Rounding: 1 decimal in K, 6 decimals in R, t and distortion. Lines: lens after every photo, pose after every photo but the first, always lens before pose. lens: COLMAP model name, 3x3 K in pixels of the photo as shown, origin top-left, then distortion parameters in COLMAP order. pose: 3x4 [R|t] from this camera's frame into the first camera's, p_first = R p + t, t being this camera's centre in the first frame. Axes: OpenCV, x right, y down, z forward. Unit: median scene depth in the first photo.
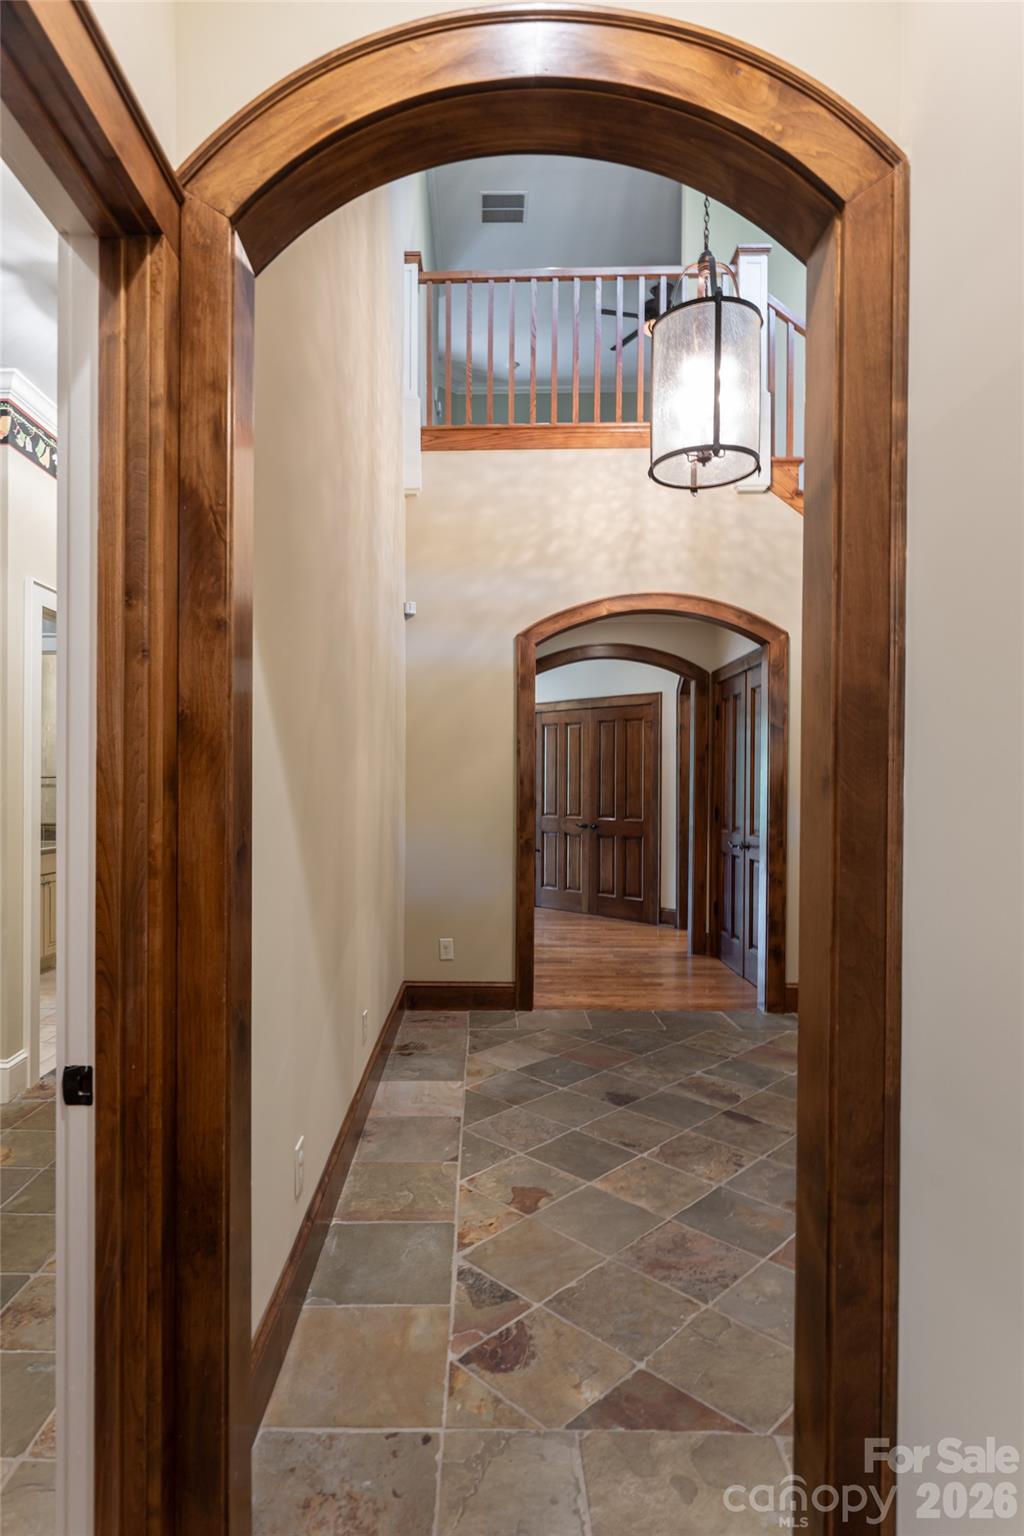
lens RADIAL K [[785.4, 0, 505.9], [0, 785.4, 788.9], [0, 0, 1]] dist [0.000211, 0.000161]
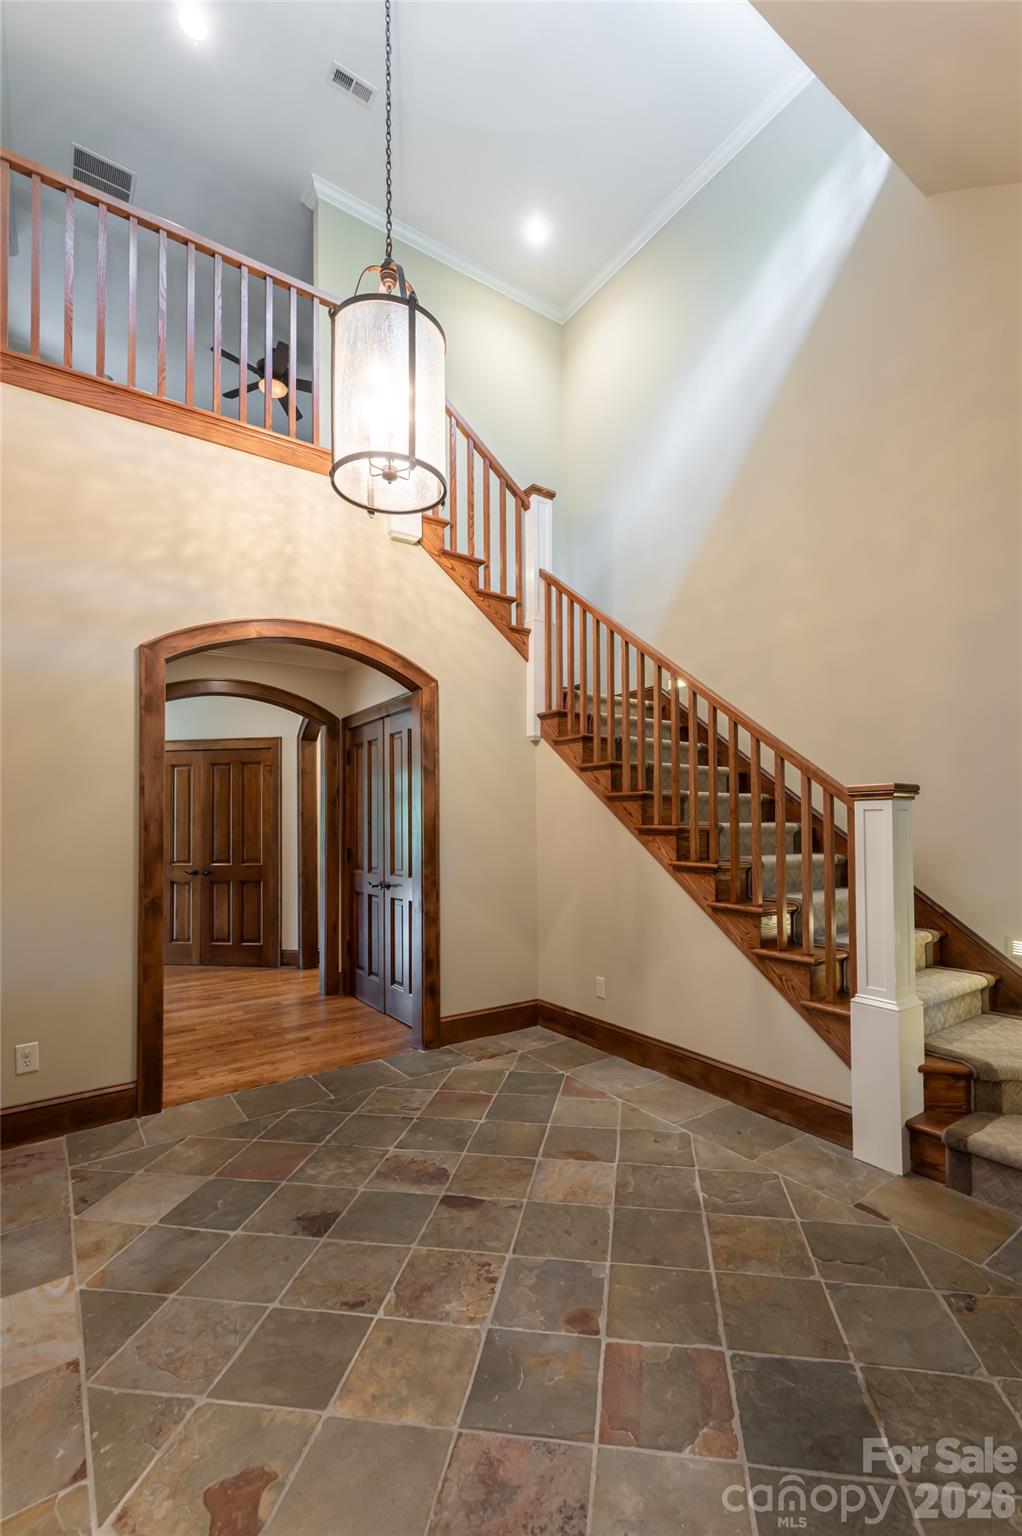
lens RADIAL K [[641.2, 0, 517.2], [0, 641.2, 803.6], [0, 0, 1]] dist [0.000638, 0.000244]
pose [[0.820337, 0.004223, 0.571864, -0.044242], [0.019902, 0.999156, -0.035926, -0.001806], [-0.571534, 0.040853, 0.819561, 0.242009]]
